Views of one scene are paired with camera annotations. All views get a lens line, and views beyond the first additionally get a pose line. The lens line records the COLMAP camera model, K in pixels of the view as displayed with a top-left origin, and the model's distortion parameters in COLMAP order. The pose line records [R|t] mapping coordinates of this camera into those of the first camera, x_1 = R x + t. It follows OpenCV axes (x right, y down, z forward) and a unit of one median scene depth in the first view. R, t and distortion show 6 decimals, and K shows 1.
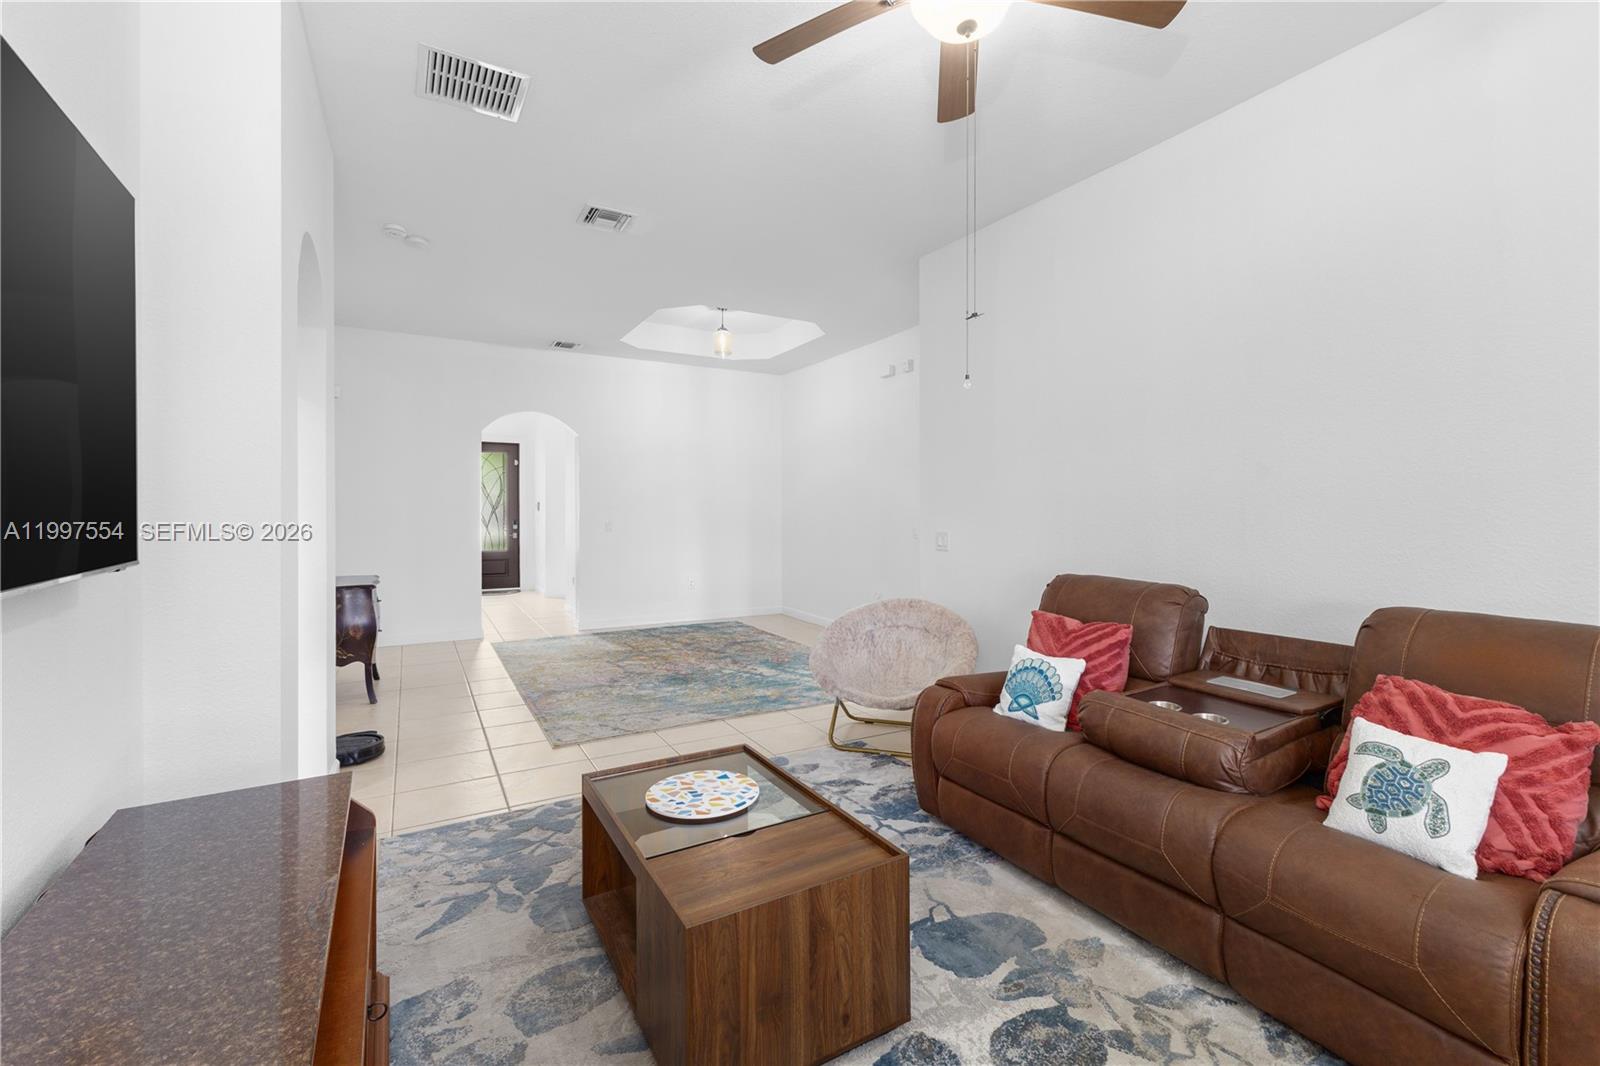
lens RADIAL K [[684.2, 0, 824.3], [0, 684.2, 528.5], [0, 0, 1]] dist [0.001669, -0.000140]
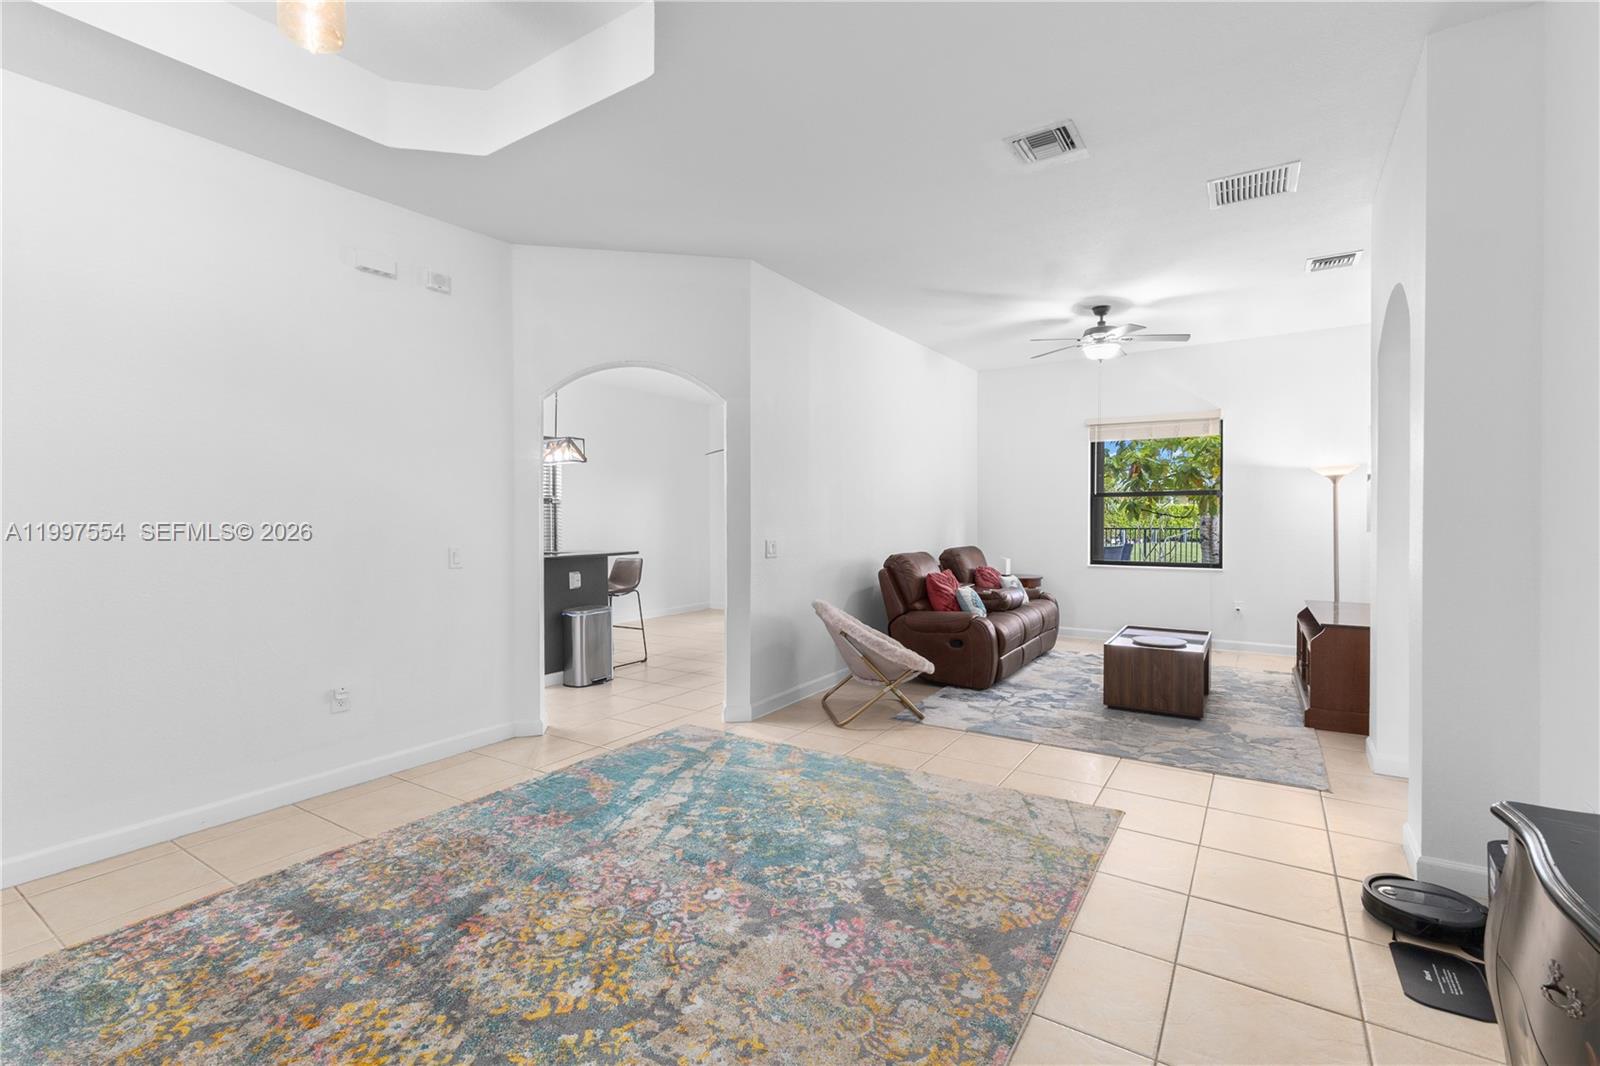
lens RADIAL K [[709.6, 0, 779.3], [0, 709.6, 534.5], [0, 0, 1]] dist [0.001745, 0.000076]
pose [[-0.411281, -0.026553, 0.911122, -1.253968], [0.032098, 0.998534, 0.043589, -0.076967], [-0.910943, 0.047173, -0.409825, 2.161479]]
